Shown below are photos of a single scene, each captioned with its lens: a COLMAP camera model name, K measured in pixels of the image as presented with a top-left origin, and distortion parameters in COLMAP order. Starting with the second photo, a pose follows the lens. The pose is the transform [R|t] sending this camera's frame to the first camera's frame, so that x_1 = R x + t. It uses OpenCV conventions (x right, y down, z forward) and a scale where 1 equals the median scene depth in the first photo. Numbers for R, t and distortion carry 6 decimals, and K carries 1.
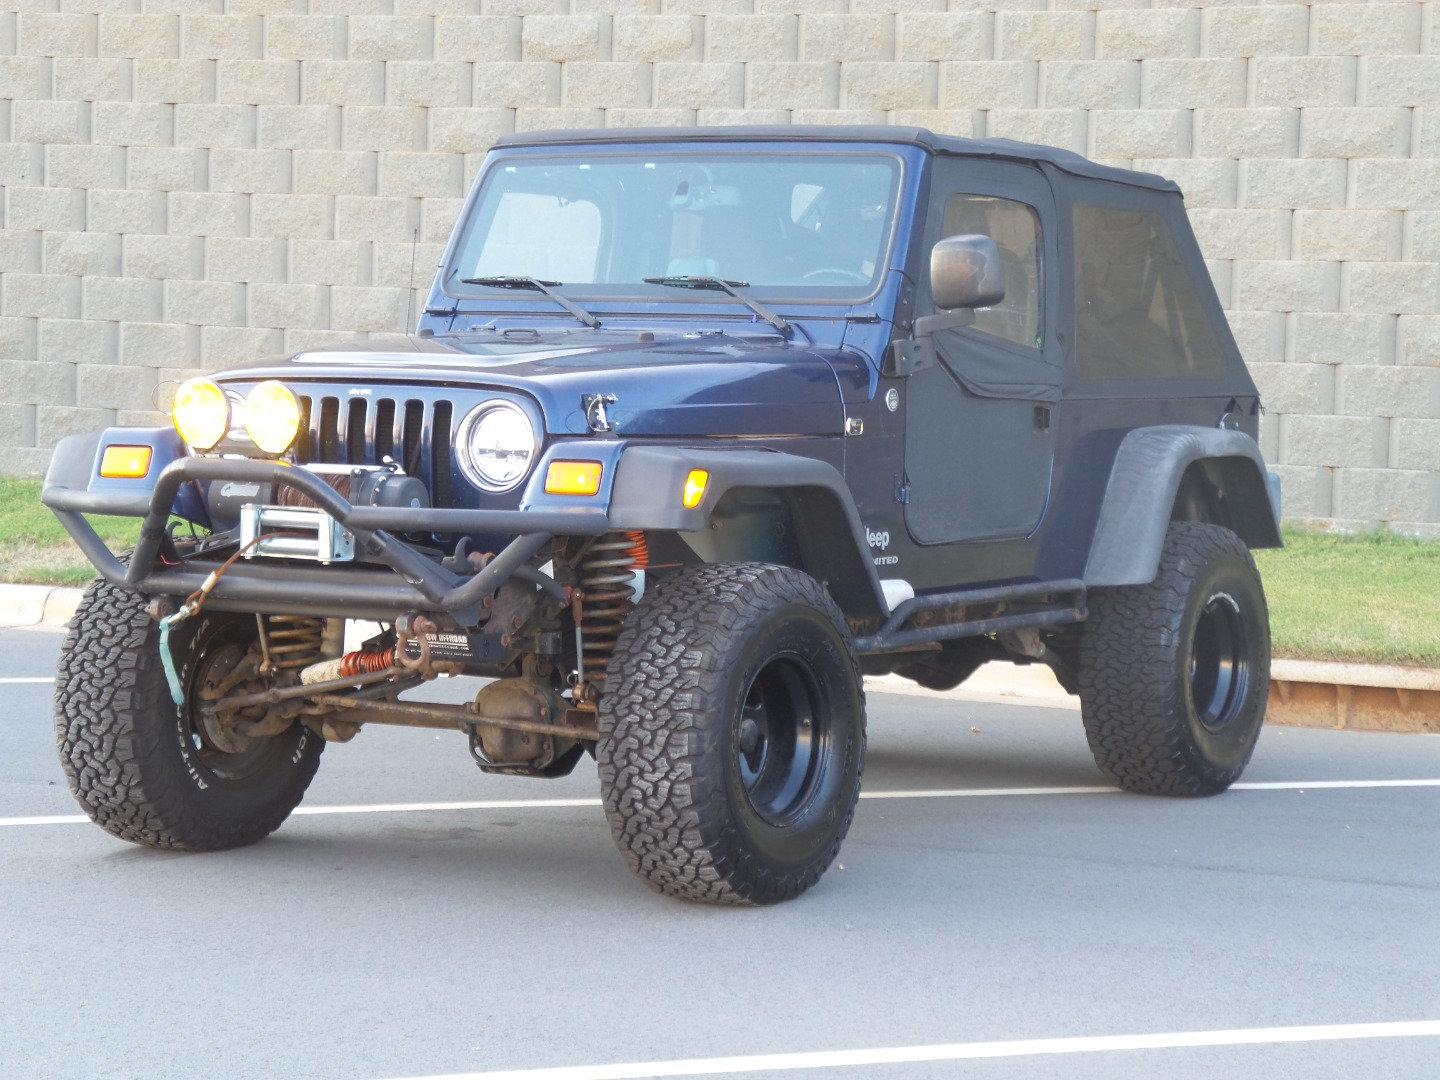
lens RADIAL K [[3784.6, 0, 757.8], [0, 3784.6, 533.1], [0, 0, 1]] dist [0.389045, 0.000000]
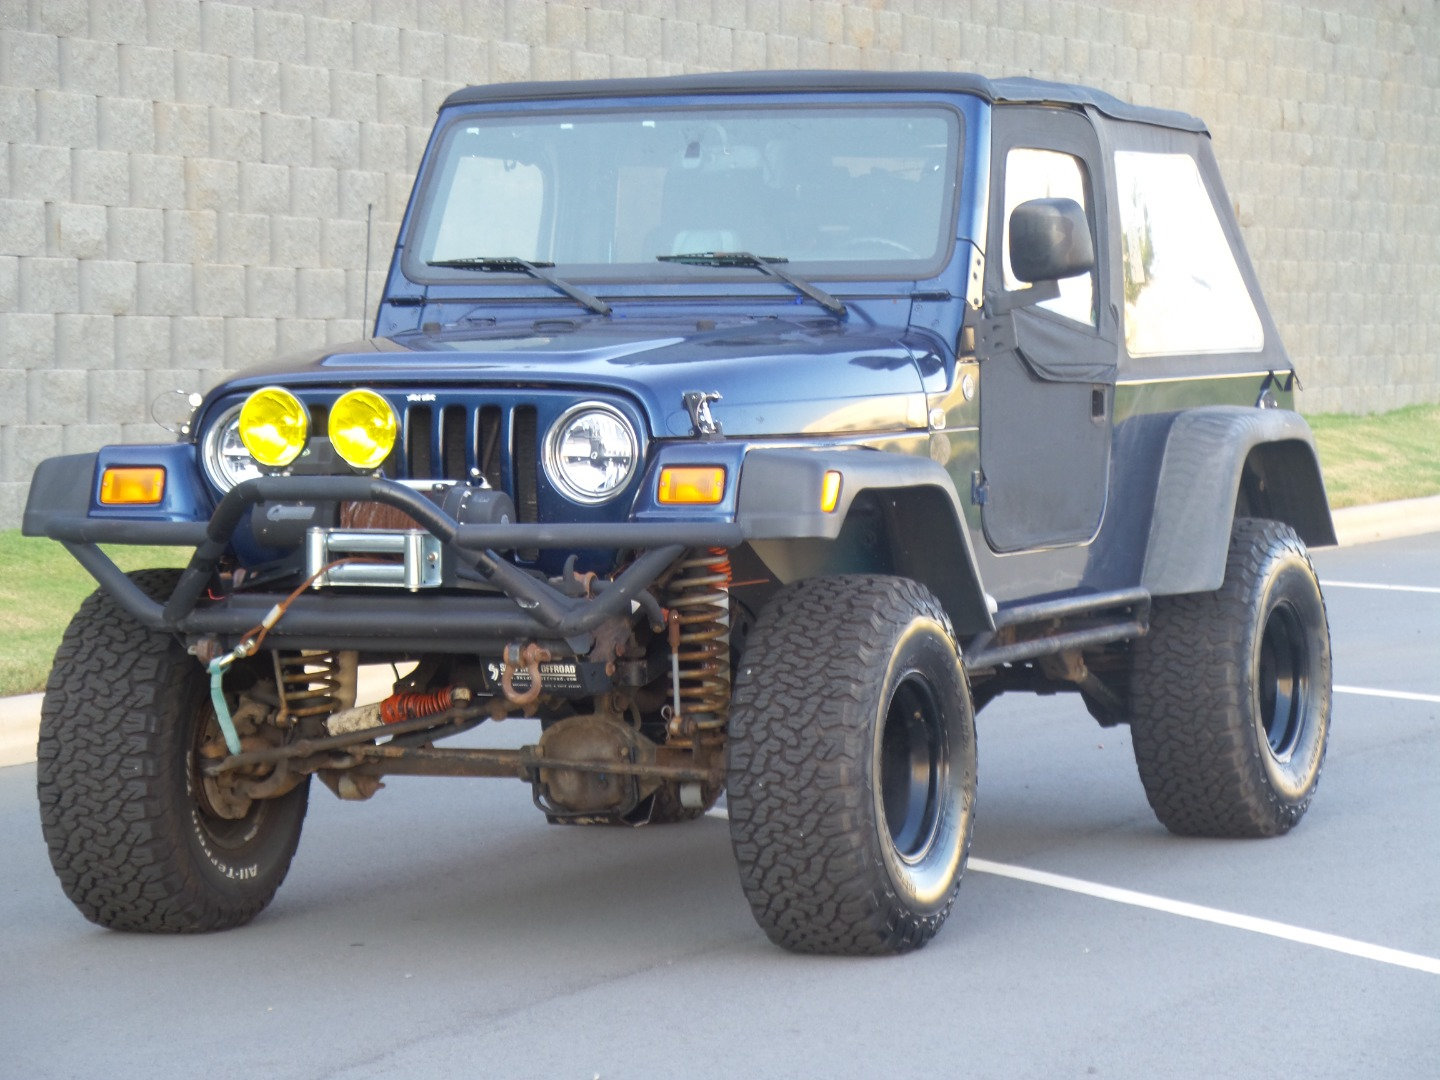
lens RADIAL K [[5717.5, 0, 766.2], [0, 5717.5, 596.9], [0, 0, 1]] dist [1.023044, 0.000000]
pose [[0.991252, -0.036123, 0.126944, -0.179110], [0.035876, 0.999347, 0.004230, 0.006018], [-0.127014, 0.000361, 0.991901, -0.309338]]
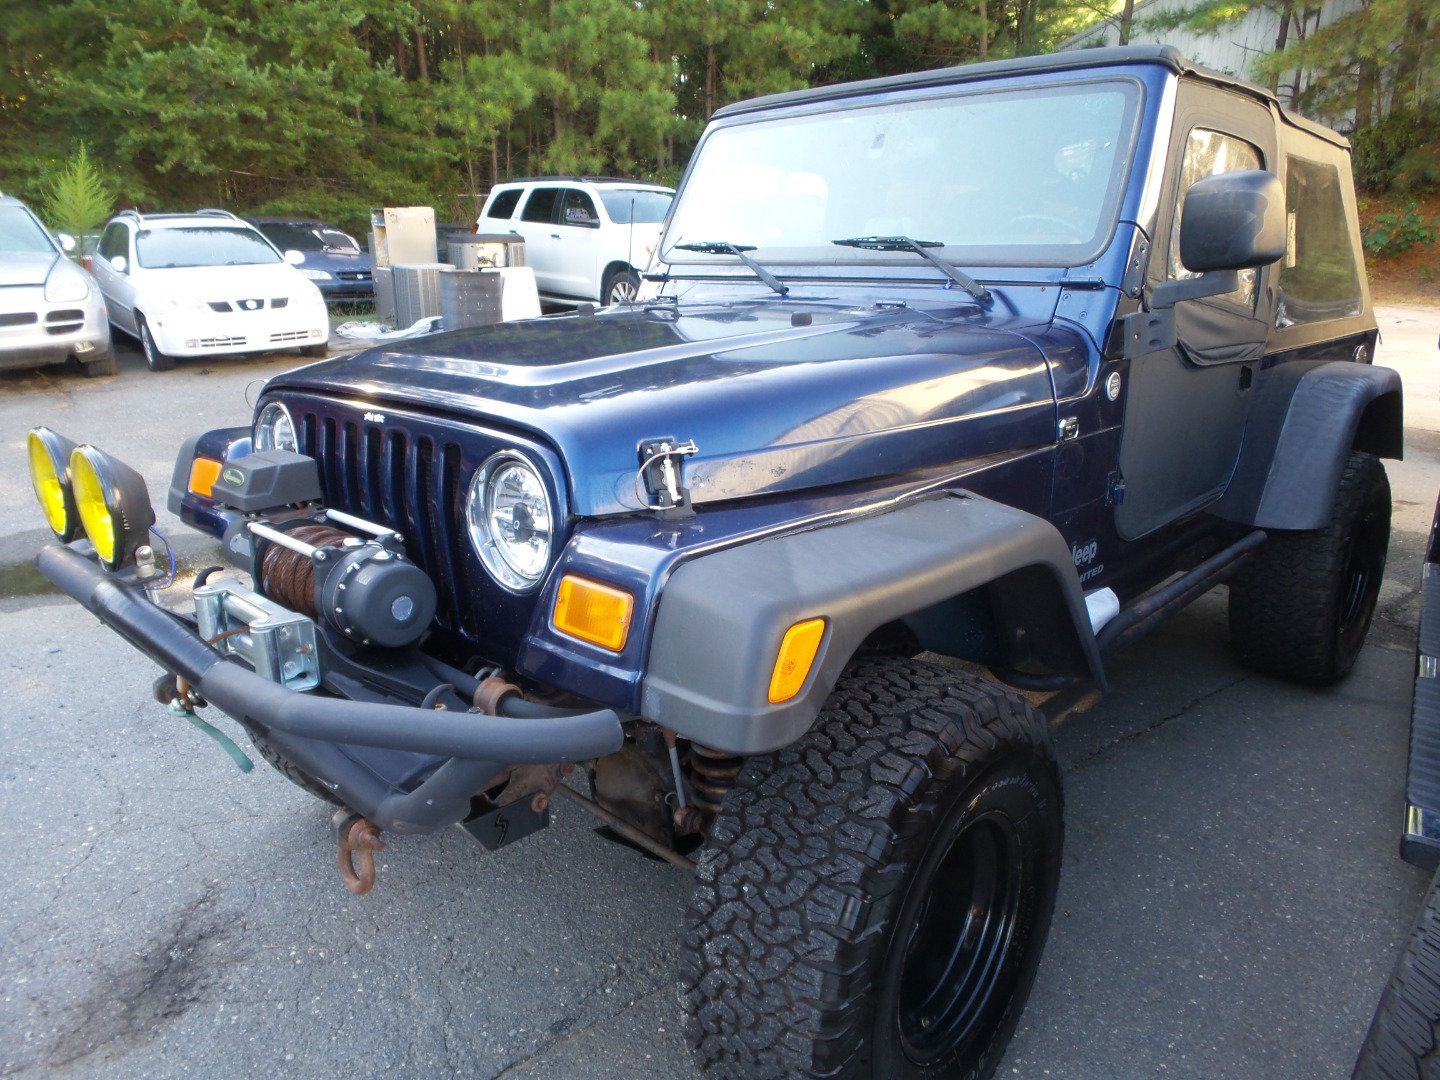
lens RADIAL K [[998.8, 0, 711.9], [0, 998.8, 542.8], [0, 0, 1]] dist [-0.002959, 0.003611]
pose [[0.971135, 0.044287, -0.234384, 0.003001], [0.009899, 0.974284, 0.225105, -0.050932], [0.238326, -0.220927, 0.945723, 0.755863]]
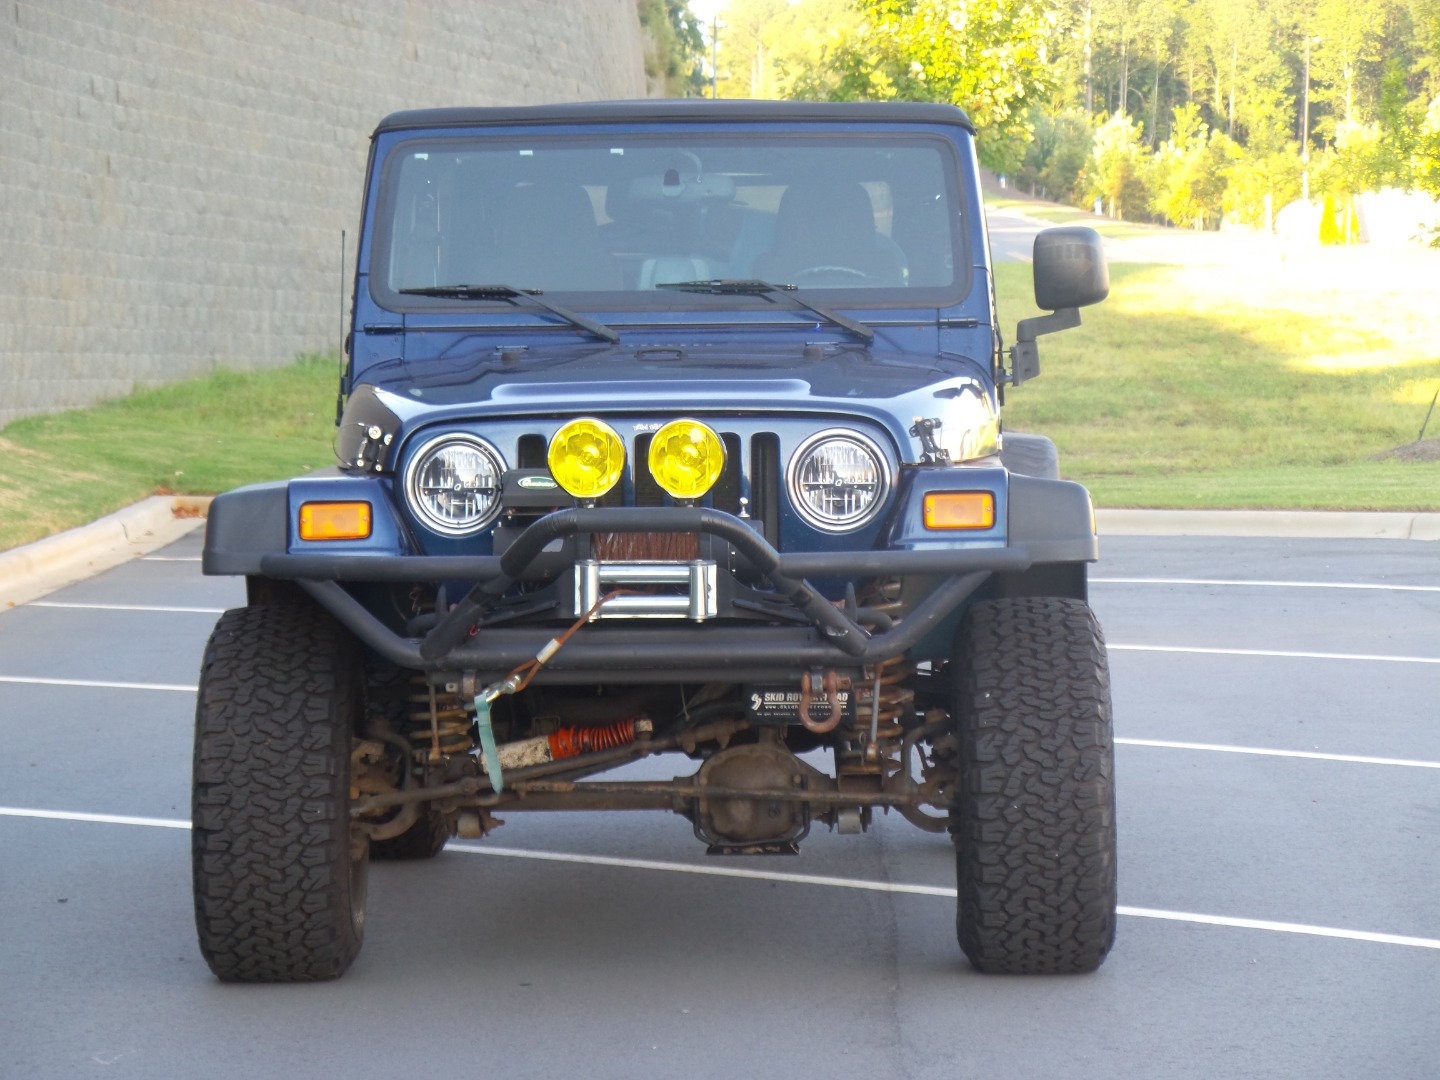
lens RADIAL K [[5717.5, 0, 759.2], [0, 5717.5, 603.7], [0, 0, 1]] dist [1.023044, 0.000000]
pose [[0.877889, -0.054979, 0.475698, -0.650683], [0.053309, 0.998433, 0.017014, -0.015986], [-0.475888, 0.010423, 0.879444, -0.160717]]
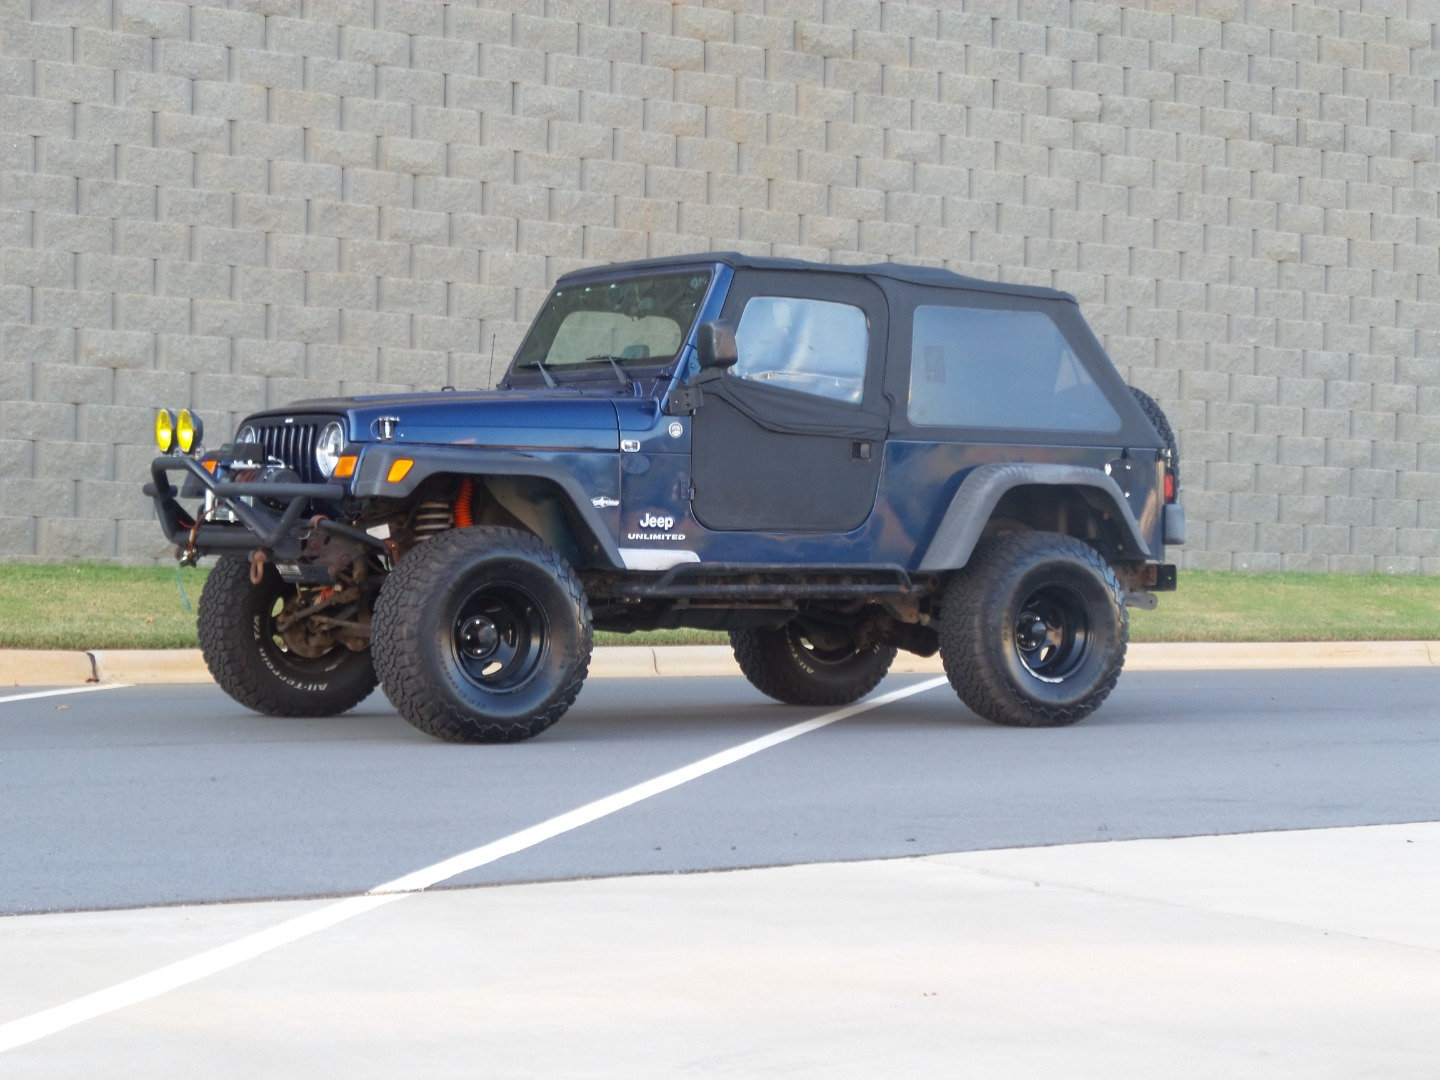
lens RADIAL K [[3149.1, 0, 714.0], [0, 3149.1, 548.7], [0, 0, 1]] dist [0.187101, 0.000000]
pose [[0.884466, 0.000068, -0.466605, 0.623063], [-0.025095, 0.998560, -0.047423, 0.069709], [0.465930, 0.053653, 0.883194, -0.093259]]
